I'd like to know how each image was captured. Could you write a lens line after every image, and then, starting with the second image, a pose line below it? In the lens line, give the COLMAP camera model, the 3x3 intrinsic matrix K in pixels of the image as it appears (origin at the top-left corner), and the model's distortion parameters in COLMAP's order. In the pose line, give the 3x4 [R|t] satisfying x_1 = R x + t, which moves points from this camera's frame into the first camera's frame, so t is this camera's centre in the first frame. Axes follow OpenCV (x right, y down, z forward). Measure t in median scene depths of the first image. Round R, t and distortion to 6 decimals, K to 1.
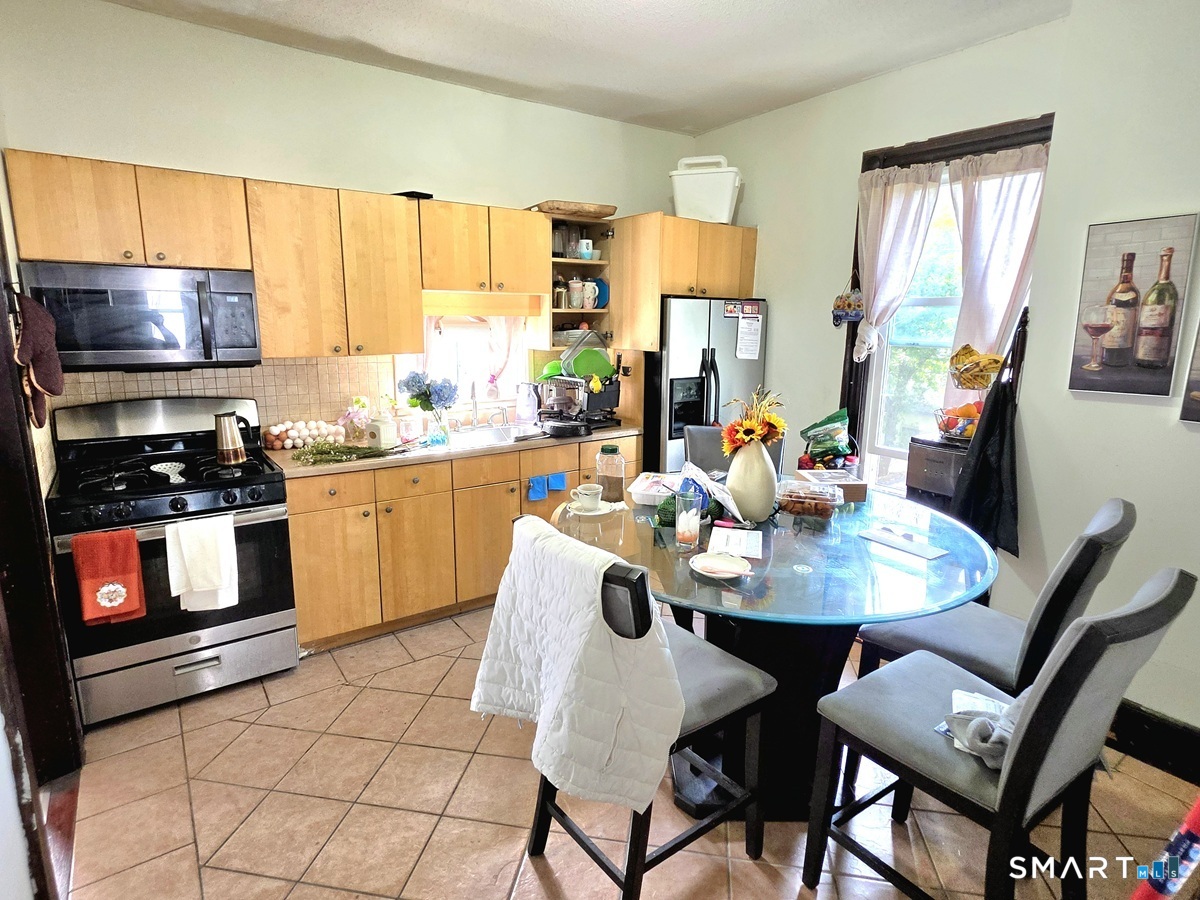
lens RADIAL K [[634.9, 0, 600.0], [0, 634.9, 450.0], [0, 0, 1]] dist [0.001338, 0.000534]
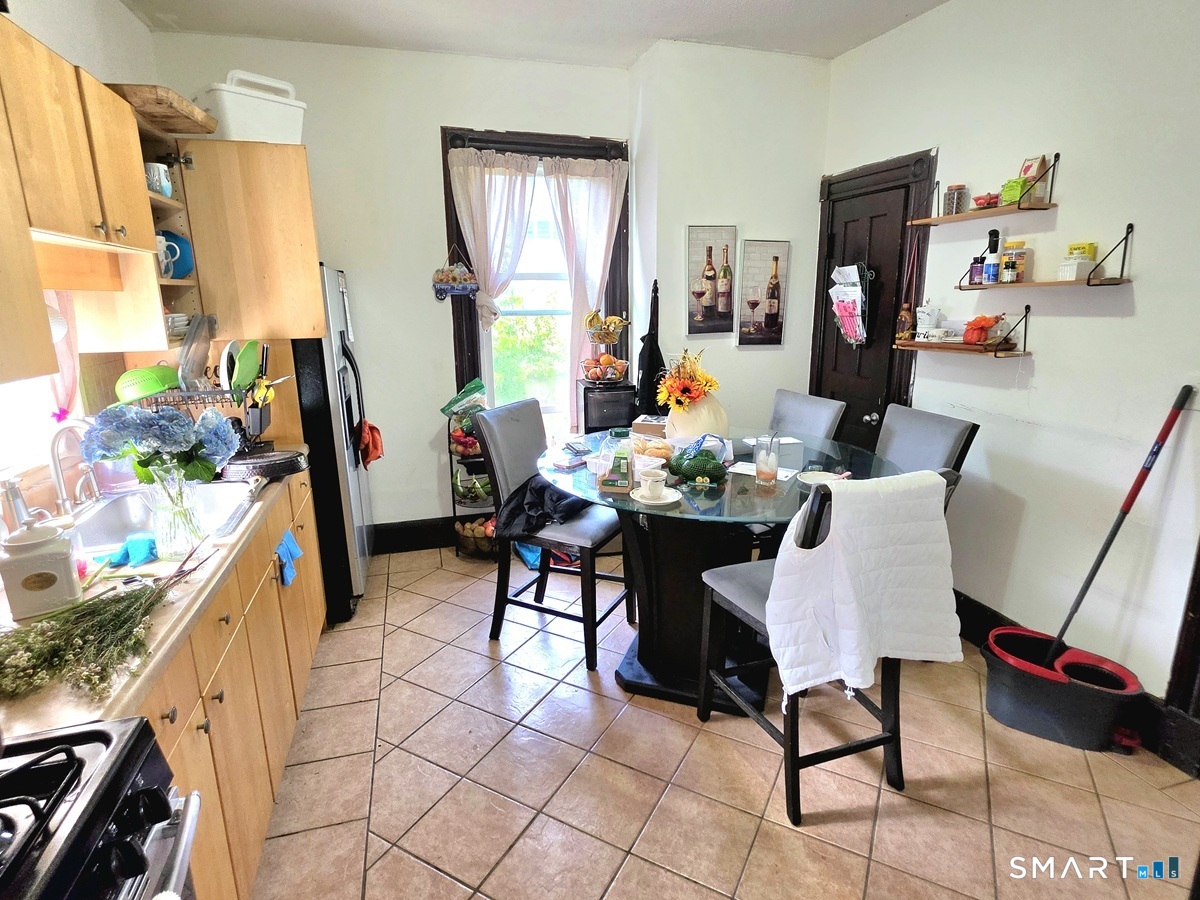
lens RADIAL K [[634.9, 0, 600.0], [0, 634.9, 450.0], [0, 0, 1]] dist [0.001338, 0.000534]
pose [[0.331611, -0.230601, 0.914799, -0.801327], [0.209989, 0.963383, 0.166728, -0.128504], [-0.919749, 0.136809, 0.367892, 0.682811]]
